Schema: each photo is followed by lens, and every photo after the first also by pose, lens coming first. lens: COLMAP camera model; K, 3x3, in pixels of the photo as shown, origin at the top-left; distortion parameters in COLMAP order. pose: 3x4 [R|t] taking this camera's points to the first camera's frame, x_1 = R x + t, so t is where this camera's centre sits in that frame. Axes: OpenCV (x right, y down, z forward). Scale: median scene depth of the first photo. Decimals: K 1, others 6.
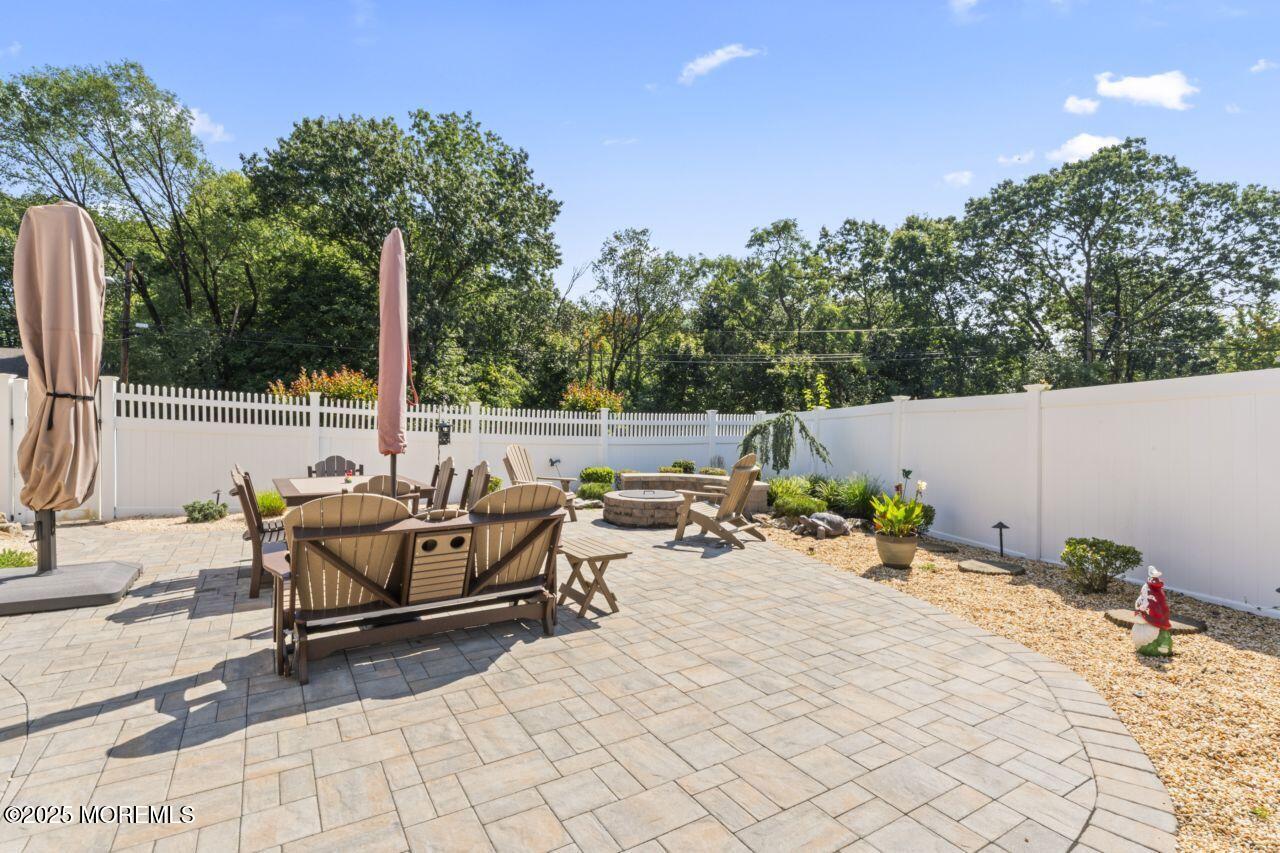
lens RADIAL K [[615.7, 0, 640.0], [0, 615.7, 426.5], [0, 0, 1]] dist [-0.000267, 0.000495]
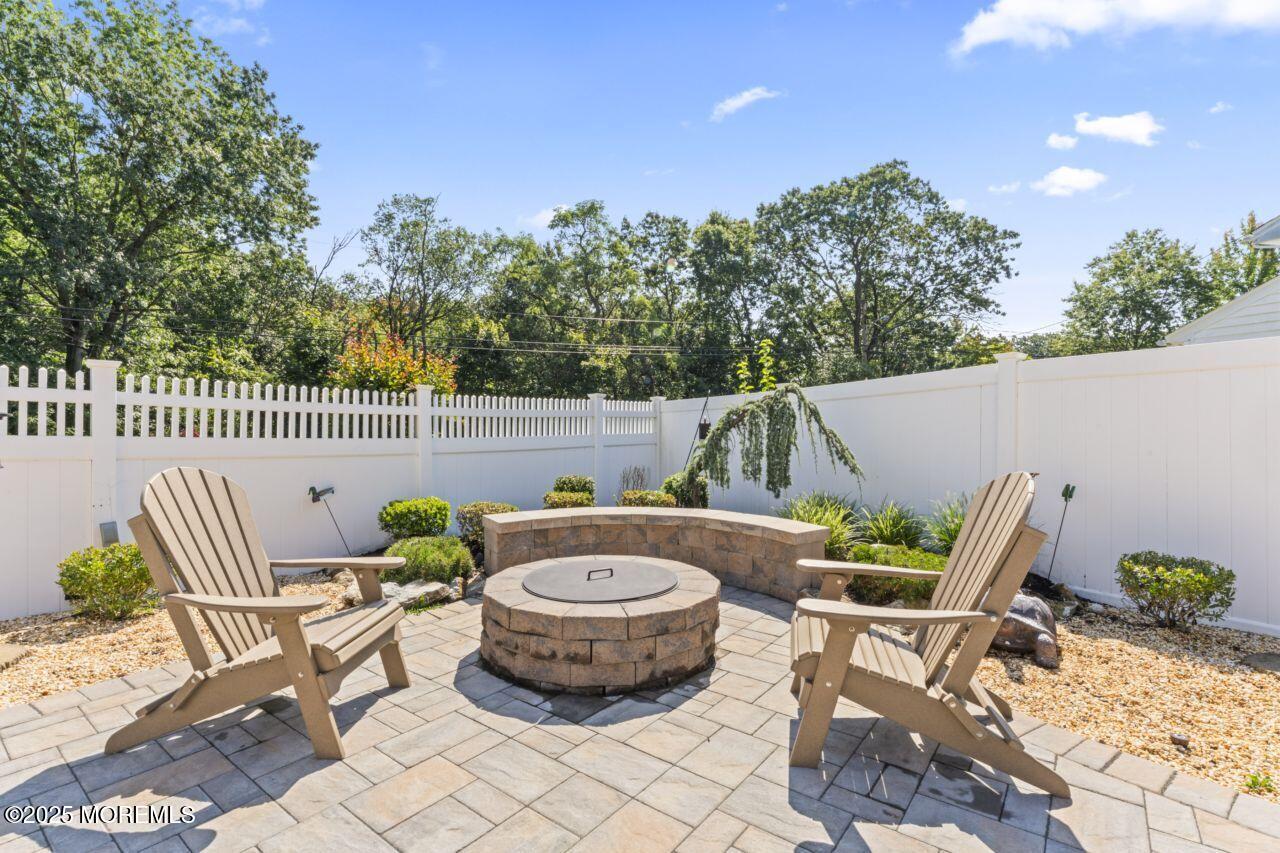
lens RADIAL K [[597.9, 0, 636.2], [0, 597.9, 423.3], [0, 0, 1]] dist [0.002056, 0.000387]
pose [[0.935031, -0.013524, 0.354308, -0.023025], [0.017203, 0.999826, -0.007236, 0.003347], [-0.354148, 0.012861, 0.935101, 0.148944]]
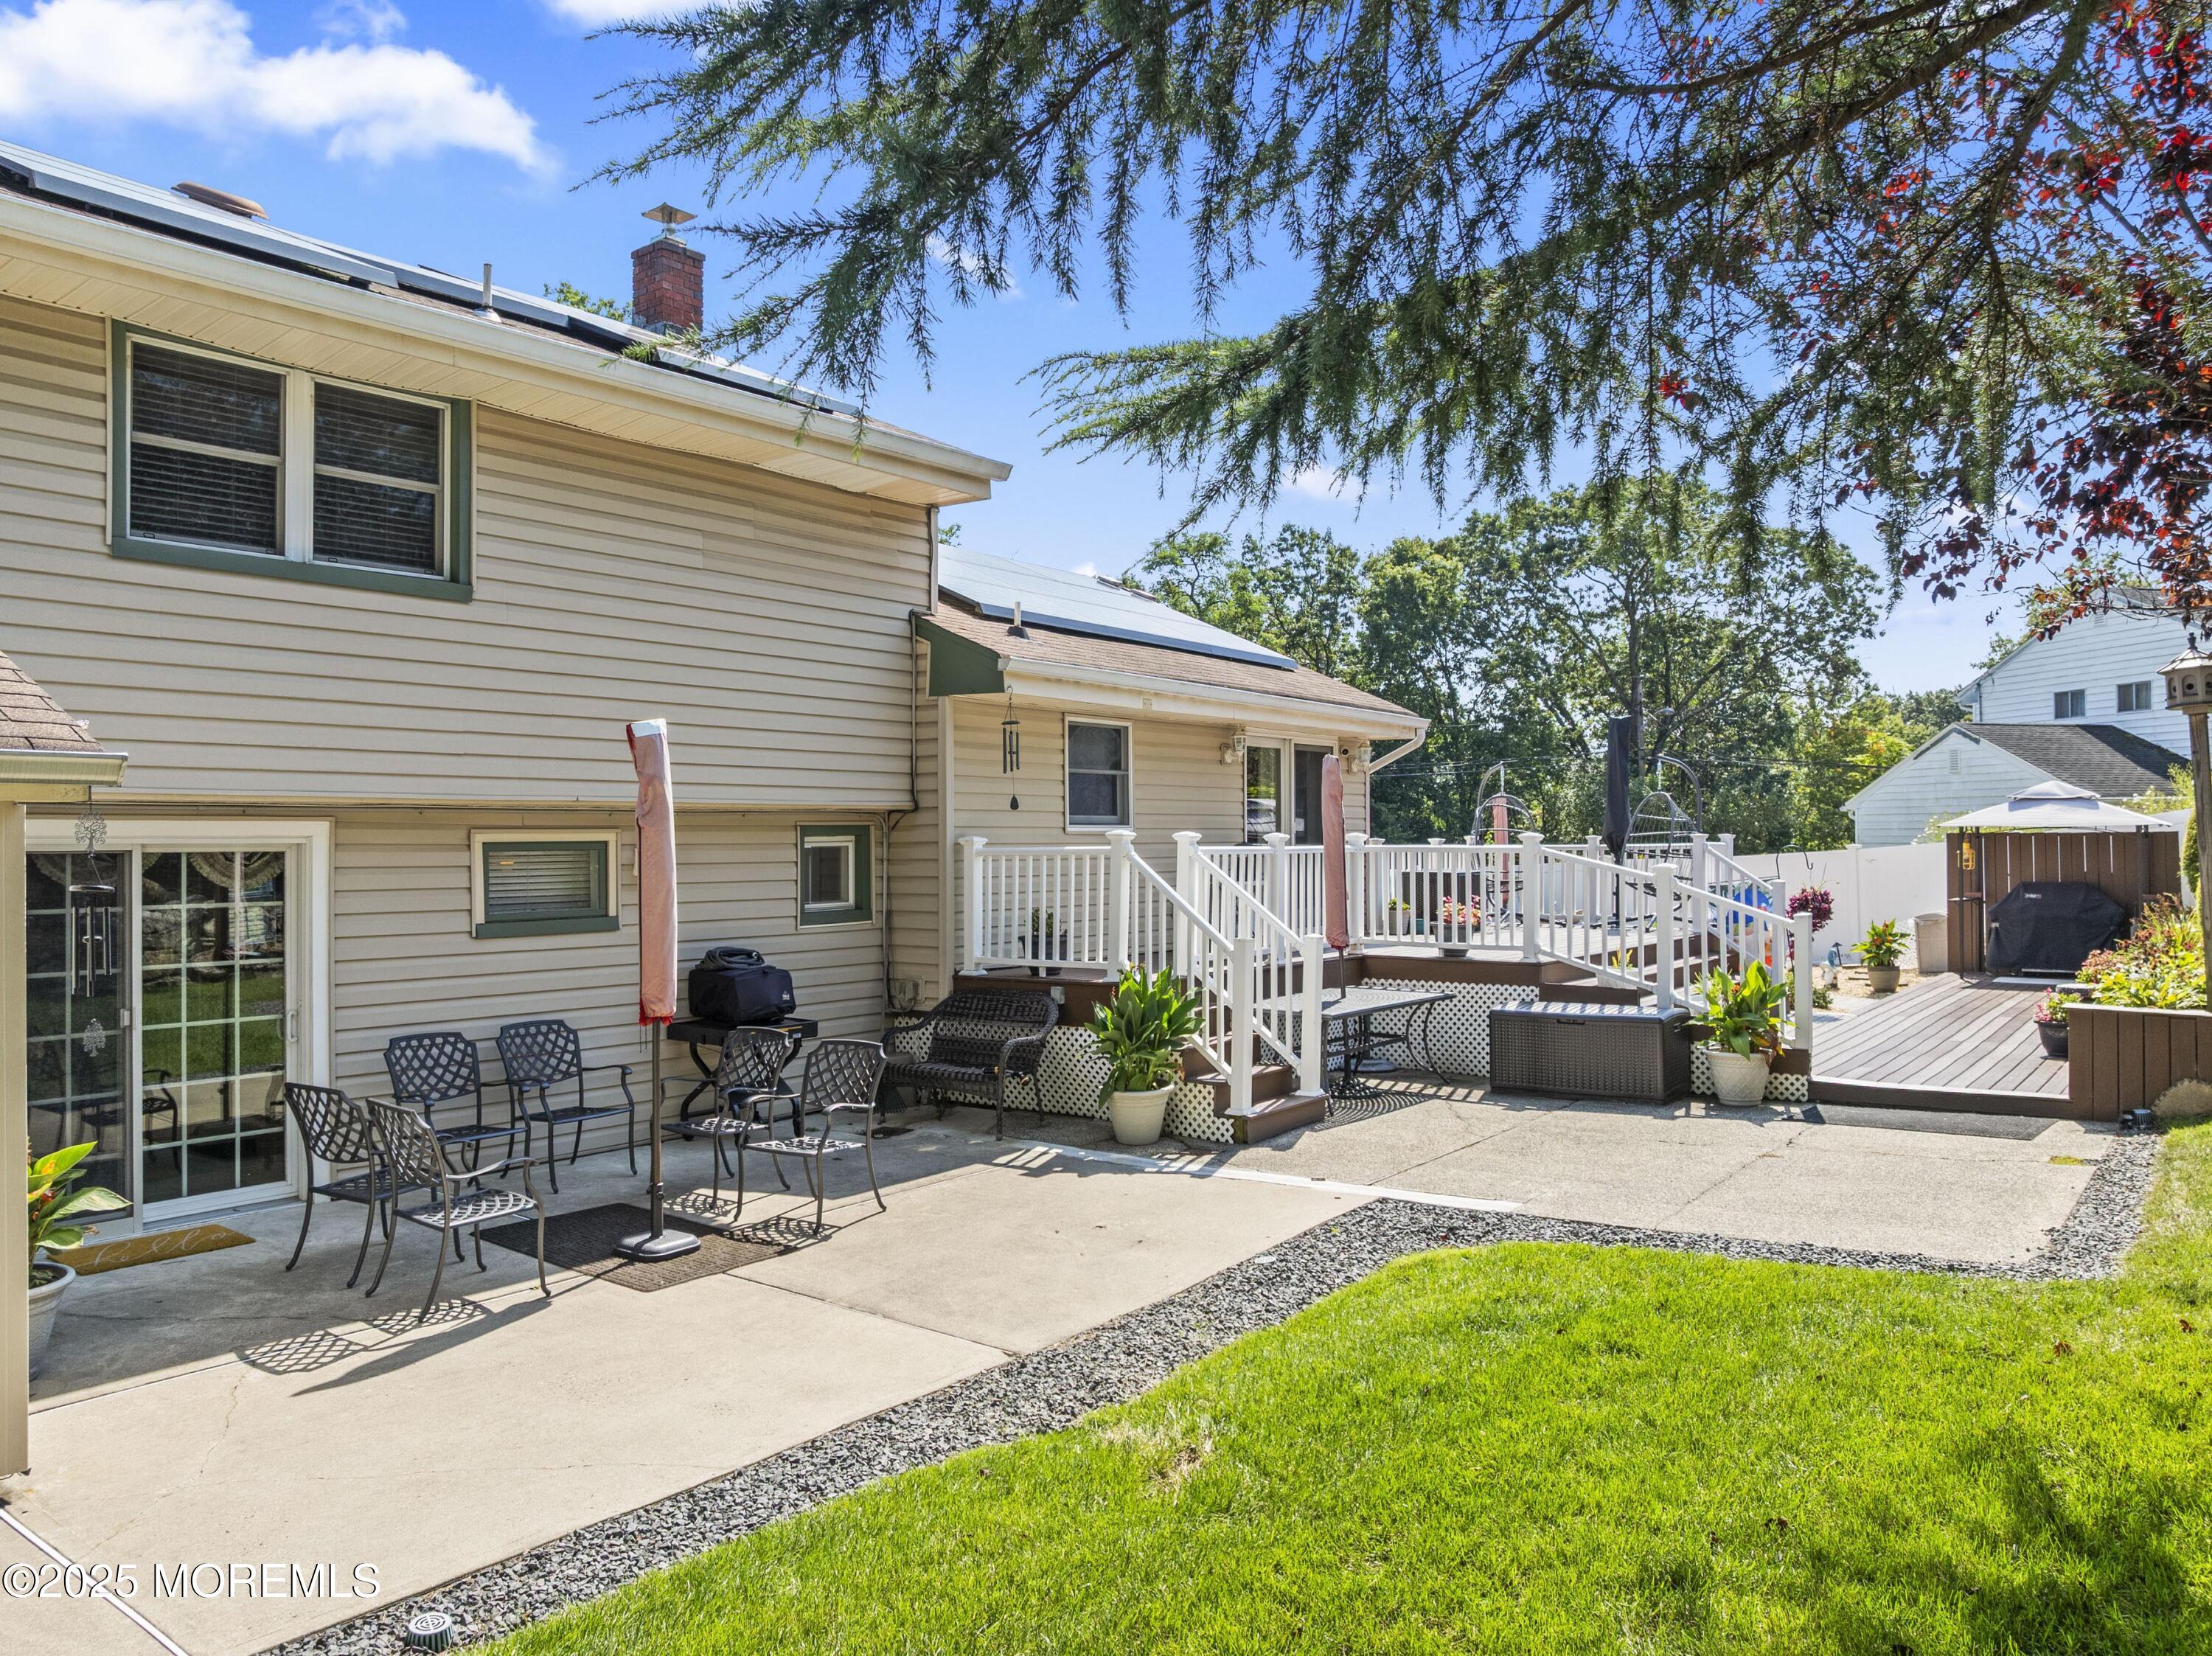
lens RADIAL K [[1552.6, 0, 1106.0], [0, 1552.6, 828.0], [0, 0, 1]] dist [-0.020990, 0.004055]
pose [[0.938967, -0.006857, 0.343938, -0.392022], [0.018561, 0.999355, -0.030750, -0.003736], [-0.343505, 0.035257, 0.938489, -0.376444]]
